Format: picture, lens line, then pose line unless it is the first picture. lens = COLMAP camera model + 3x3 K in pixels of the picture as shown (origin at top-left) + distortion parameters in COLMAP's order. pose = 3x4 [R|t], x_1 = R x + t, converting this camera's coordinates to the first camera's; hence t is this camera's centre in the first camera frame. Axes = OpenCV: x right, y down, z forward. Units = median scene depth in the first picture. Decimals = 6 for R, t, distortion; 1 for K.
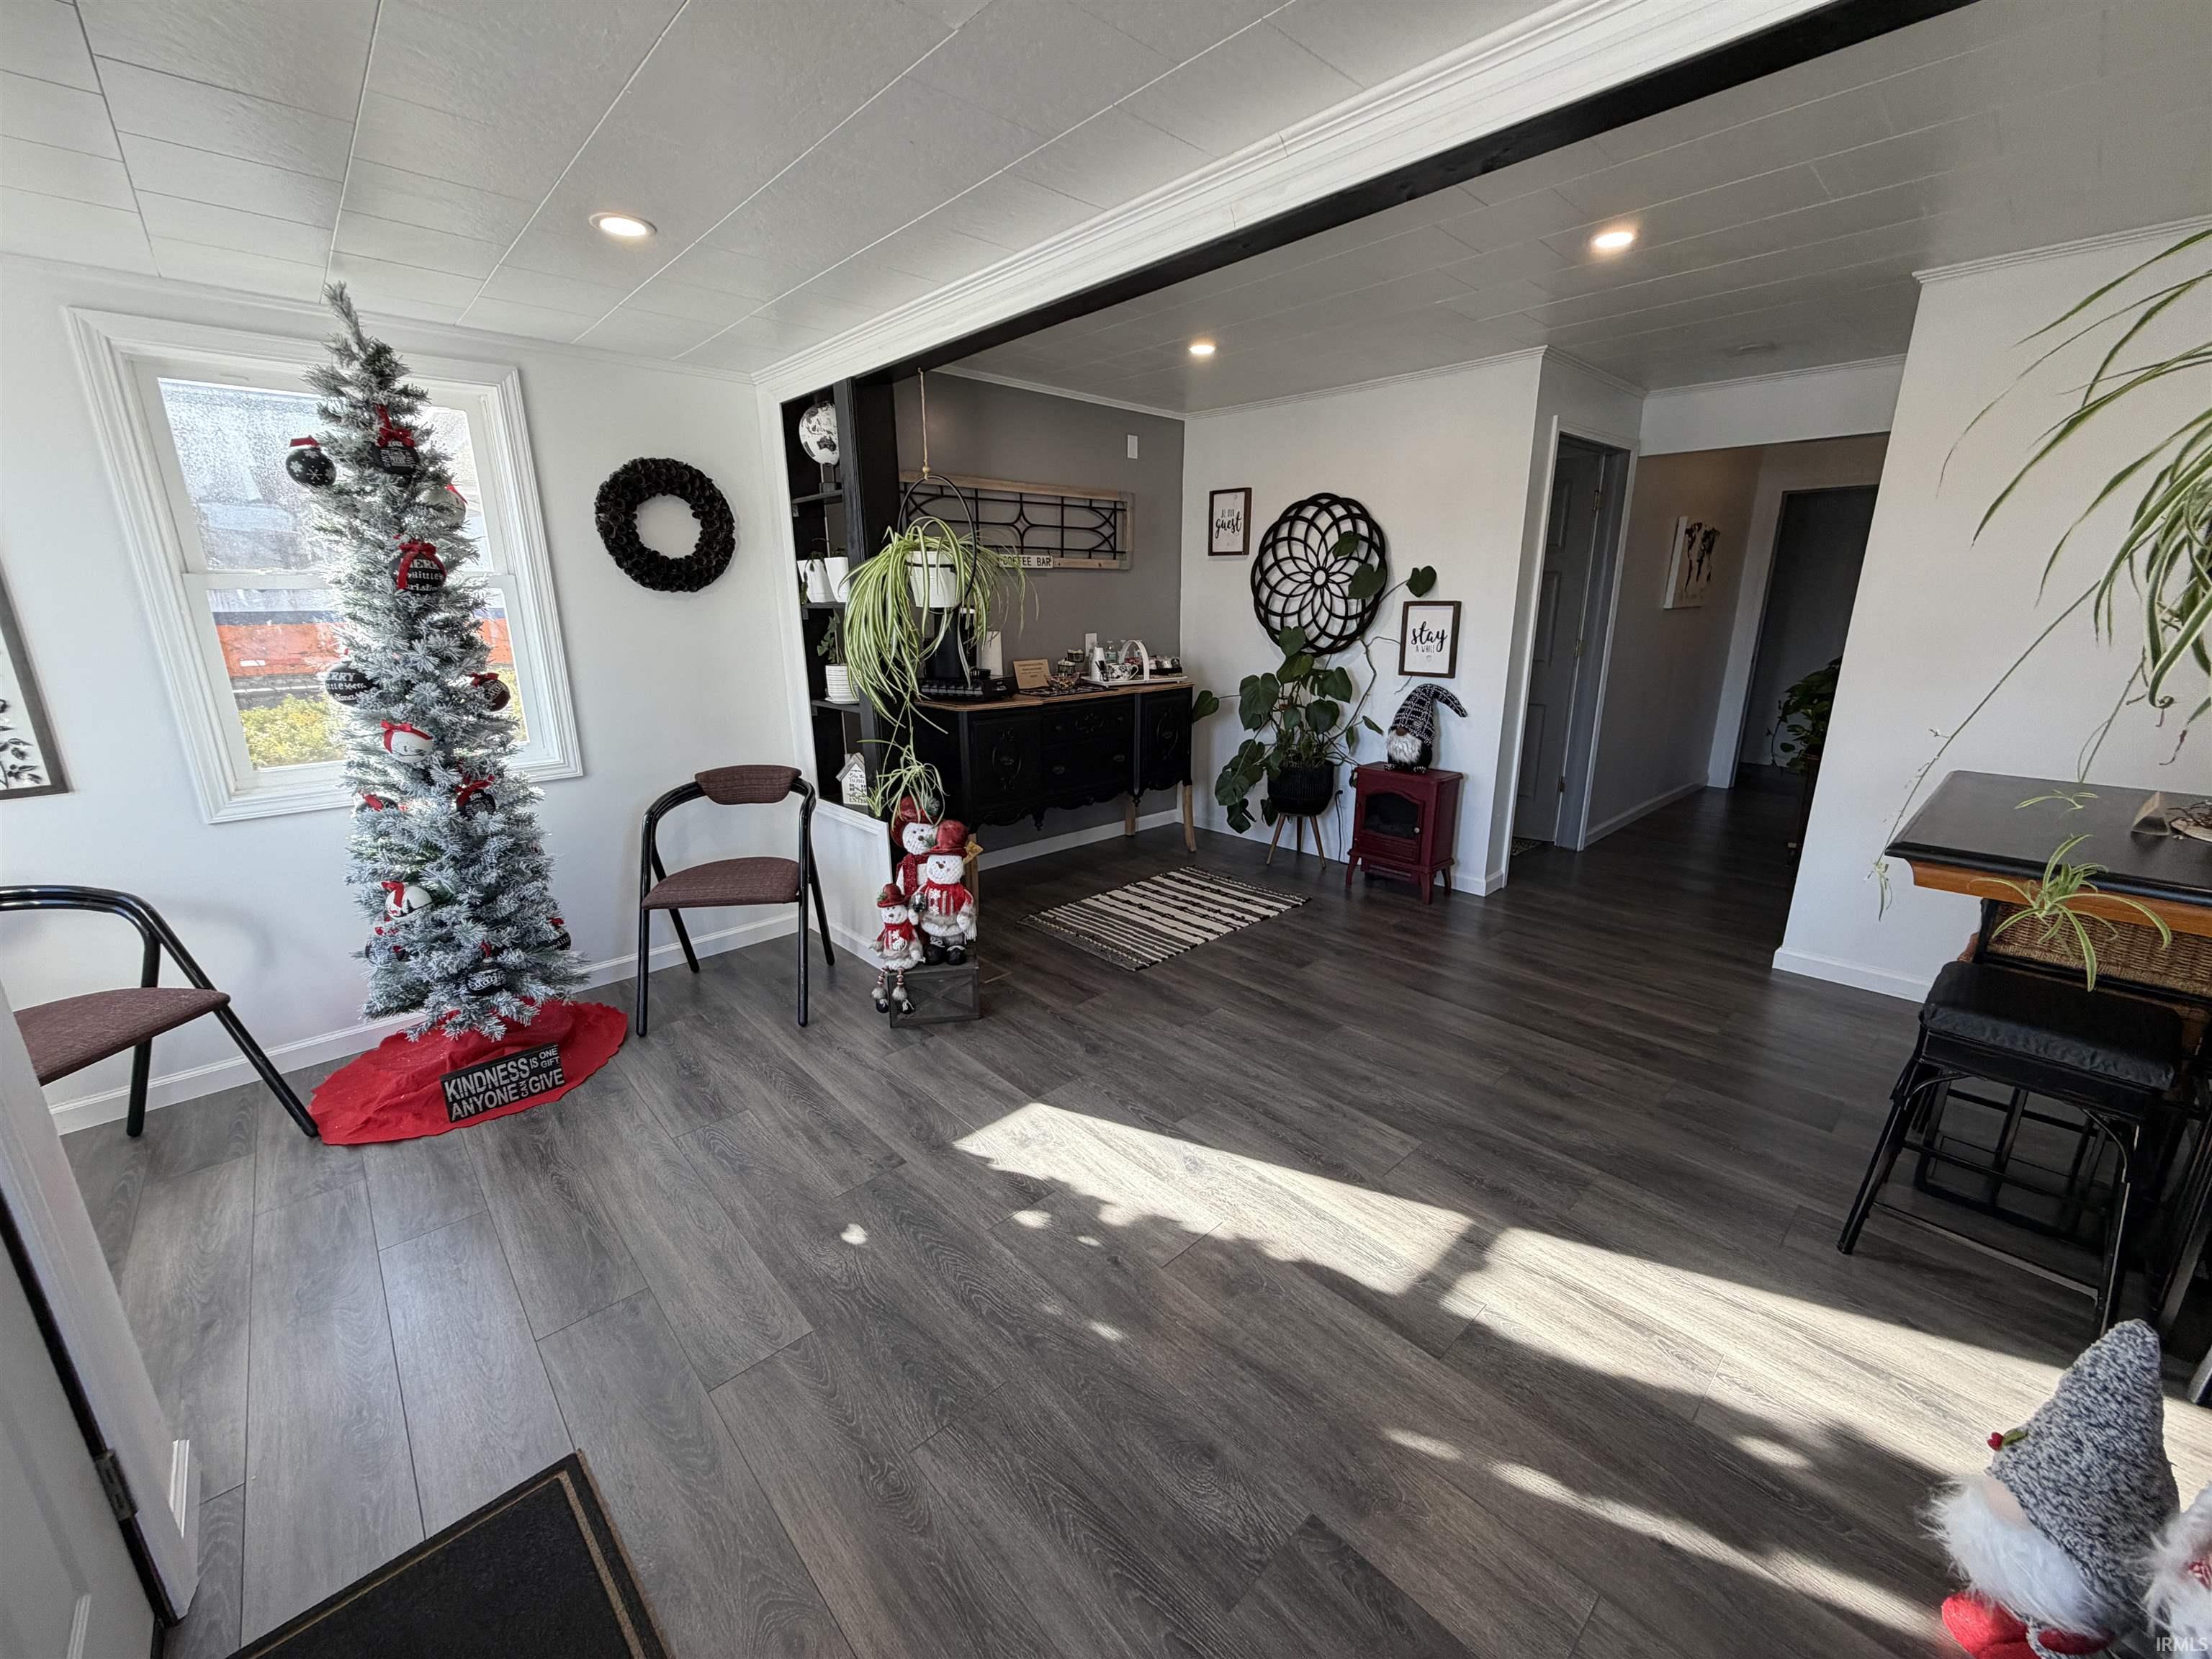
lens RADIAL K [[882.8, 0, 1098.6], [0, 882.8, 830.1], [0, 0, 1]] dist [-0.000929, 0.000100]
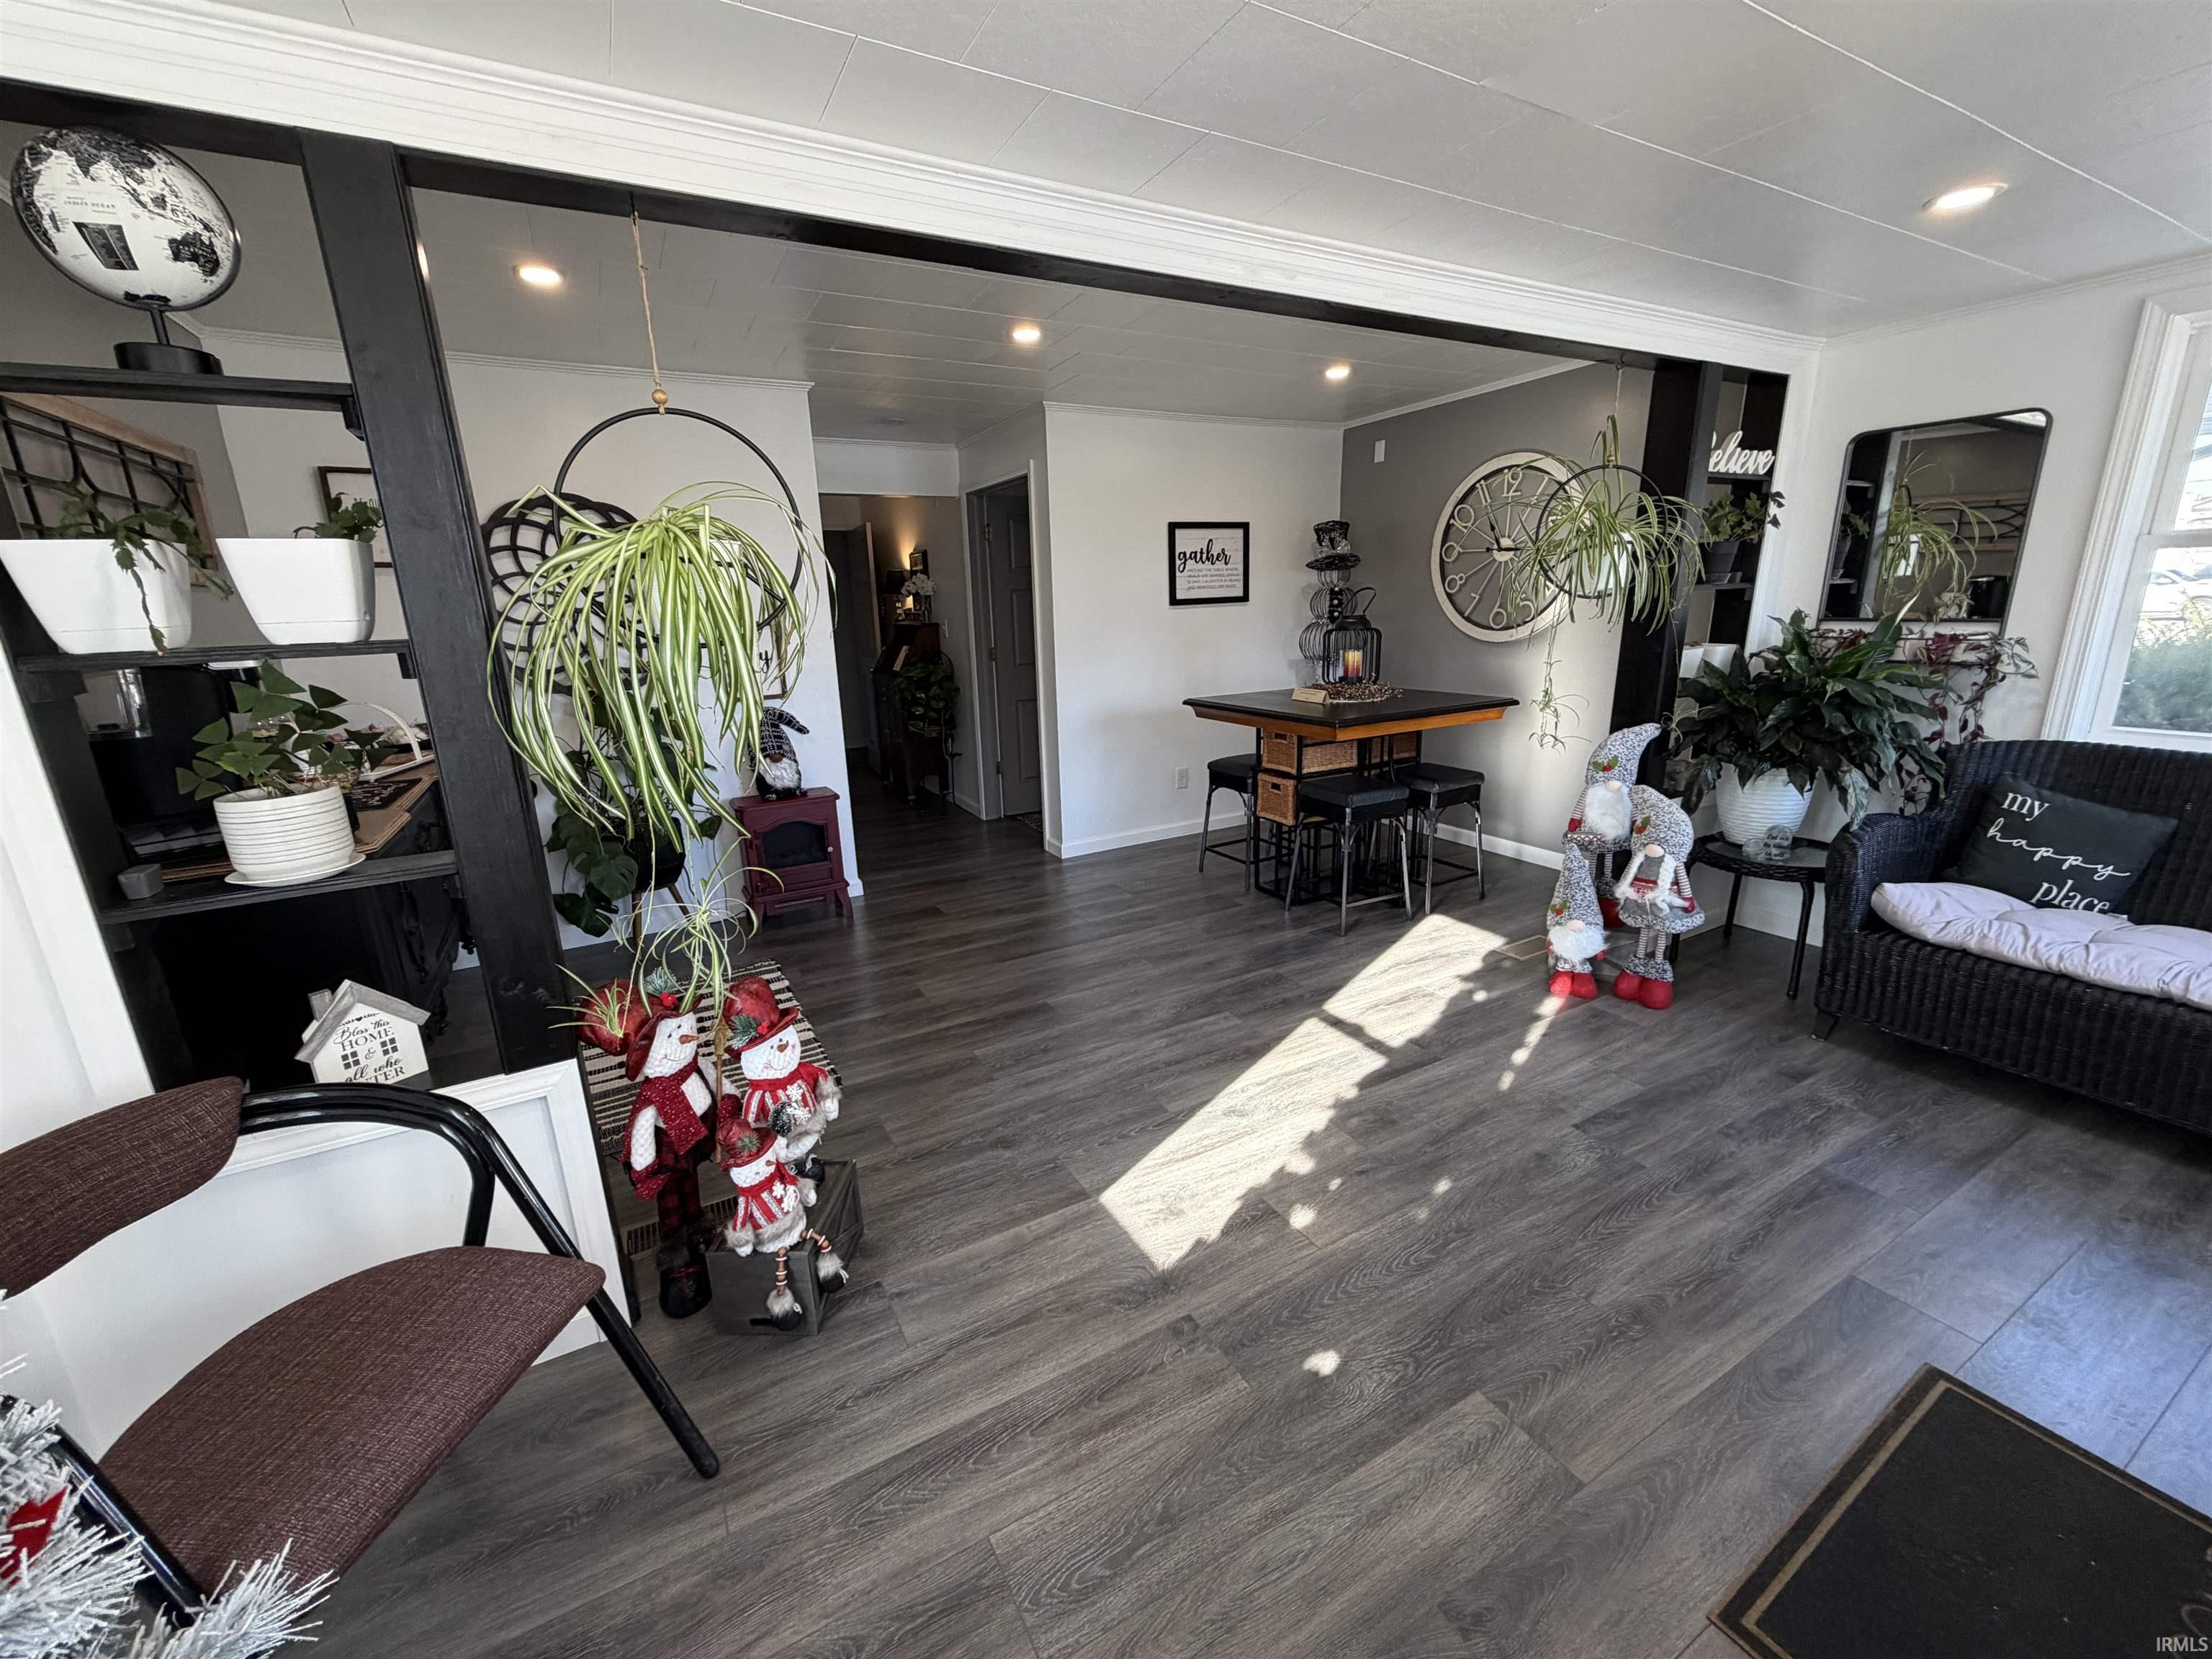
lens RADIAL K [[882.8, 0, 1098.6], [0, 882.8, 830.1], [0, 0, 1]] dist [-0.000929, 0.000100]
pose [[0.232021, -0.246308, 0.941010, -0.895114], [0.280423, 0.943274, 0.177758, -0.201571], [-0.931413, 0.222637, 0.287929, 0.769869]]
